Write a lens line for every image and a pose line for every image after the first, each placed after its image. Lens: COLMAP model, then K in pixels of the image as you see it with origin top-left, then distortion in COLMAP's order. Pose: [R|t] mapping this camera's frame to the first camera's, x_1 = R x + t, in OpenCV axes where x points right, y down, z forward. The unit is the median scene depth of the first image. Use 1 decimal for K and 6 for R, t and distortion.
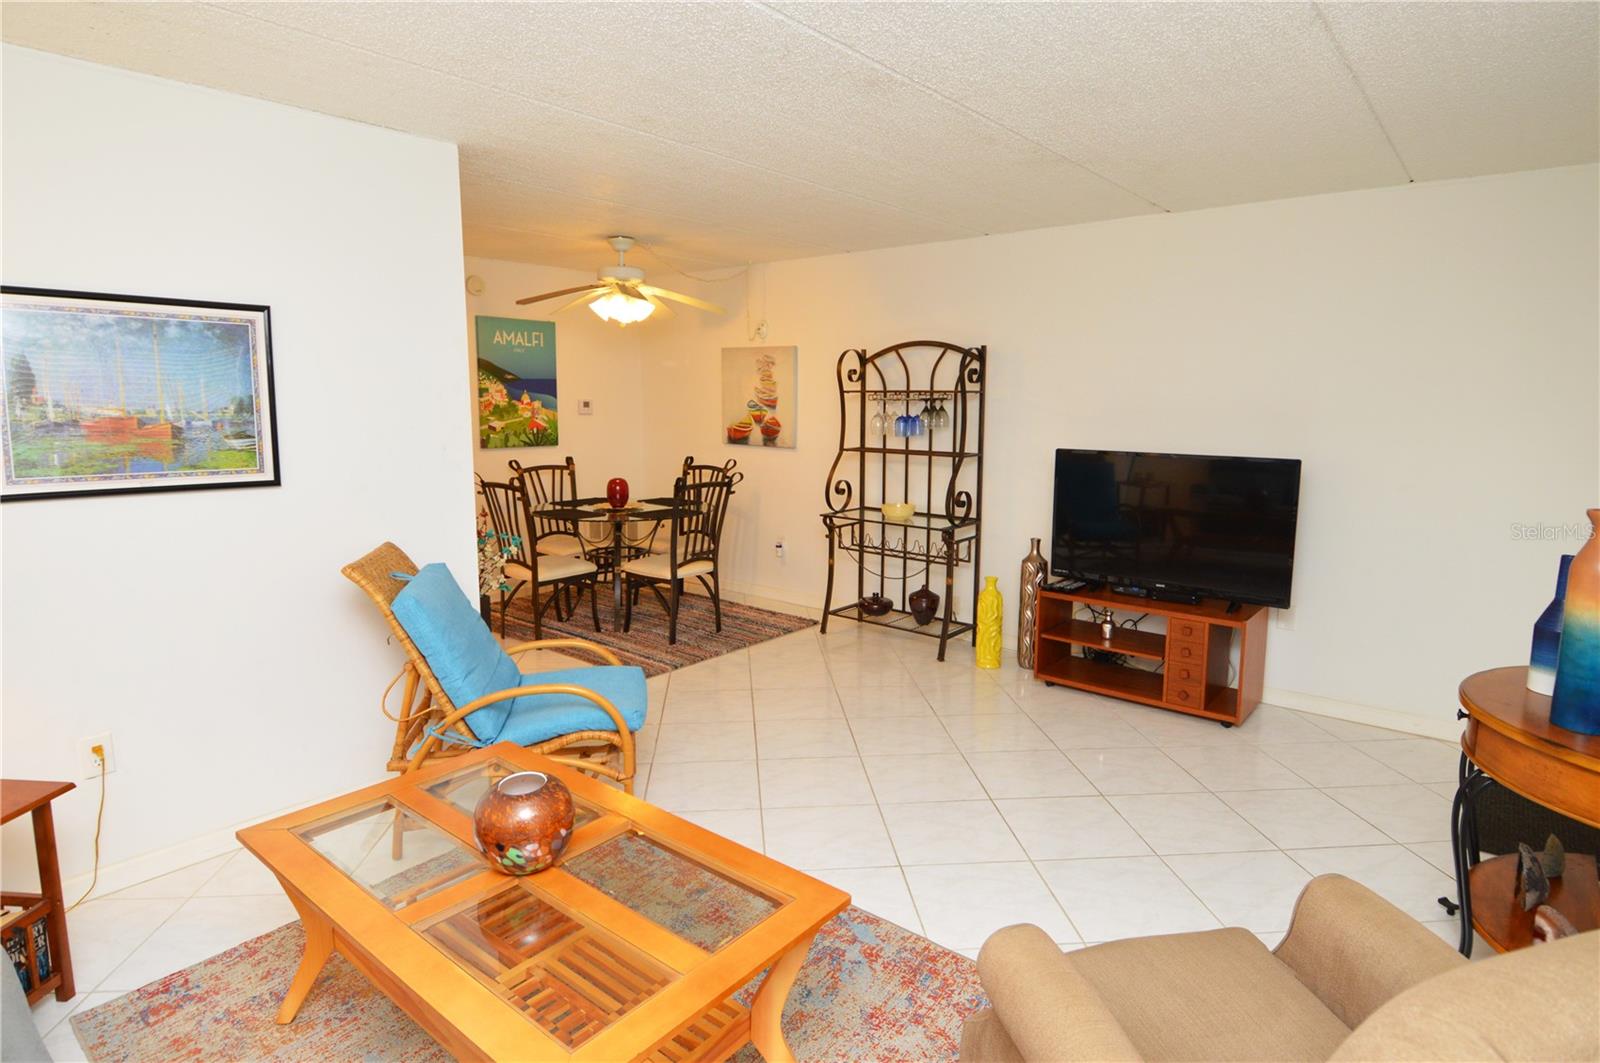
lens RADIAL K [[870.2, 0, 805.4], [0, 870.2, 519.1], [0, 0, 1]] dist [0.026474, -0.034233]
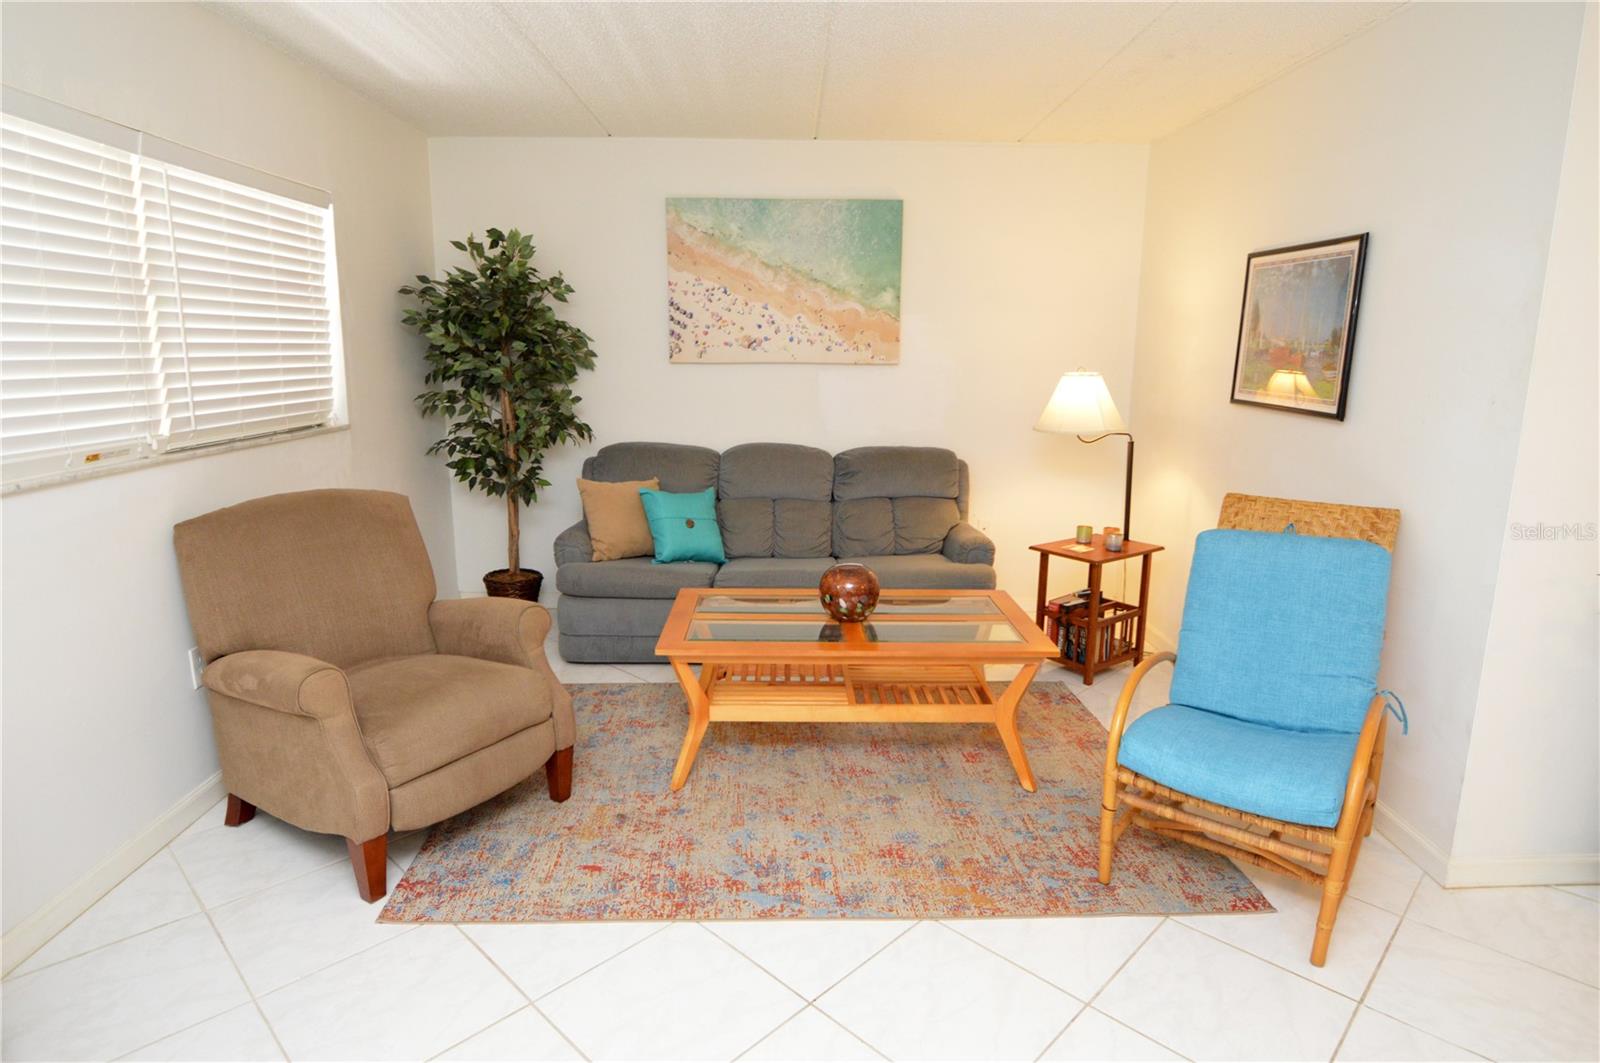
lens RADIAL K [[873.3, 0, 793.1], [0, 873.3, 519.2], [0, 0, 1]] dist [0.023293, -0.037105]
pose [[-0.763398, 0.113216, -0.635928, 0.260898], [-0.104854, 0.949740, 0.294957, -0.082595], [0.637360, 0.291849, -0.713159, 0.699933]]
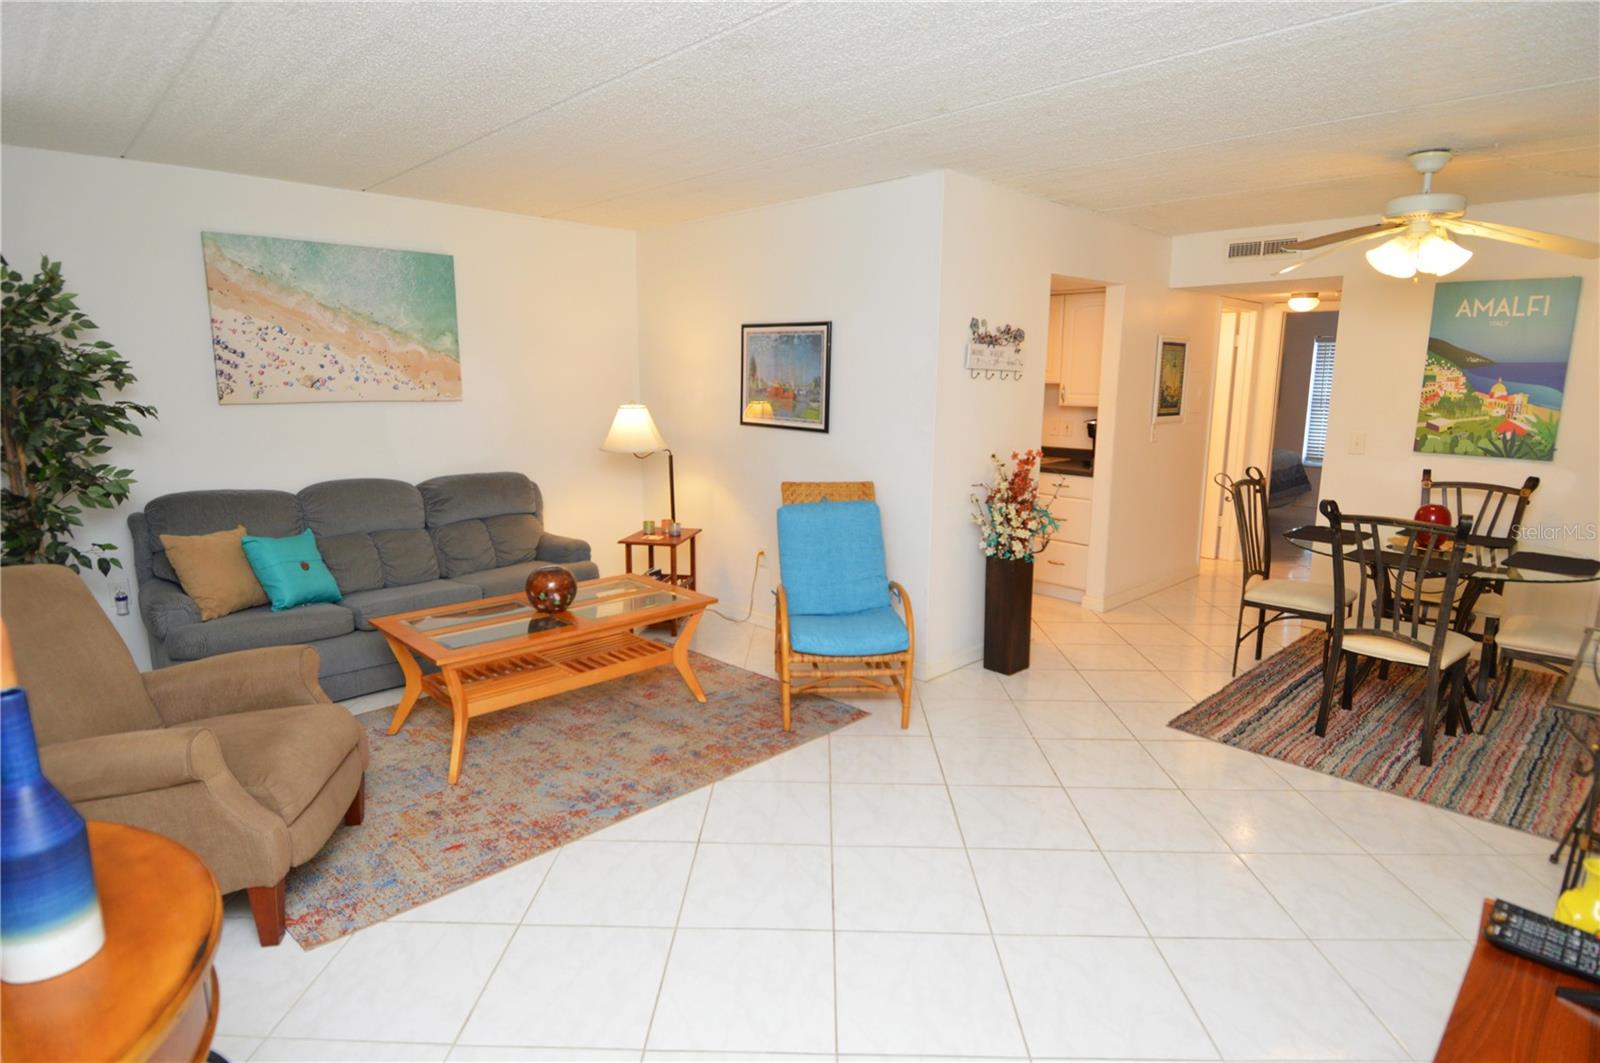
lens RADIAL K [[853.3, 0, 805.5], [0, 853.3, 524.1], [0, 0, 1]] dist [0.017159, -0.029302]
pose [[-0.106793, 0.164240, -0.980622, 0.512021], [-0.152457, 0.971895, 0.179381, -0.078976], [0.982523, 0.168659, -0.078752, 0.581852]]
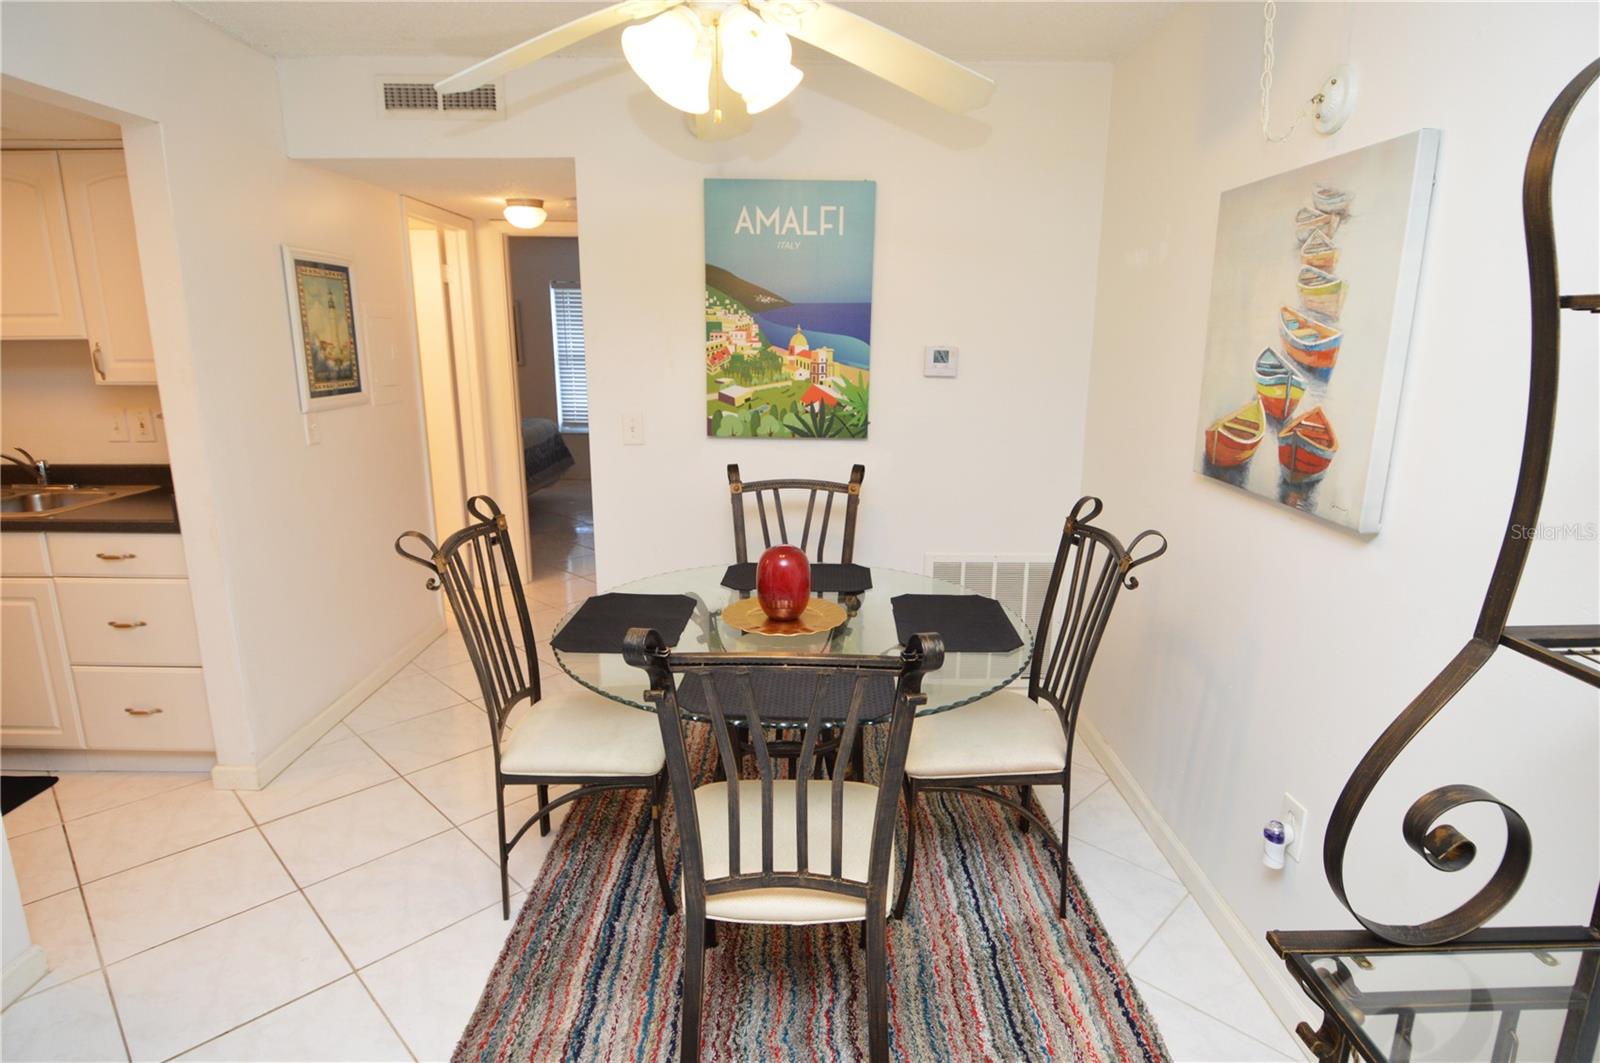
lens RADIAL K [[842.6, 0, 811.1], [0, 842.6, 525.2], [0, 0, 1]] dist [0.022367, -0.031545]
pose [[0.651498, 0.163609, -0.740799, 0.074526], [-0.111931, 0.986512, 0.119438, -0.105851], [0.750348, 0.005105, 0.661023, 0.775744]]
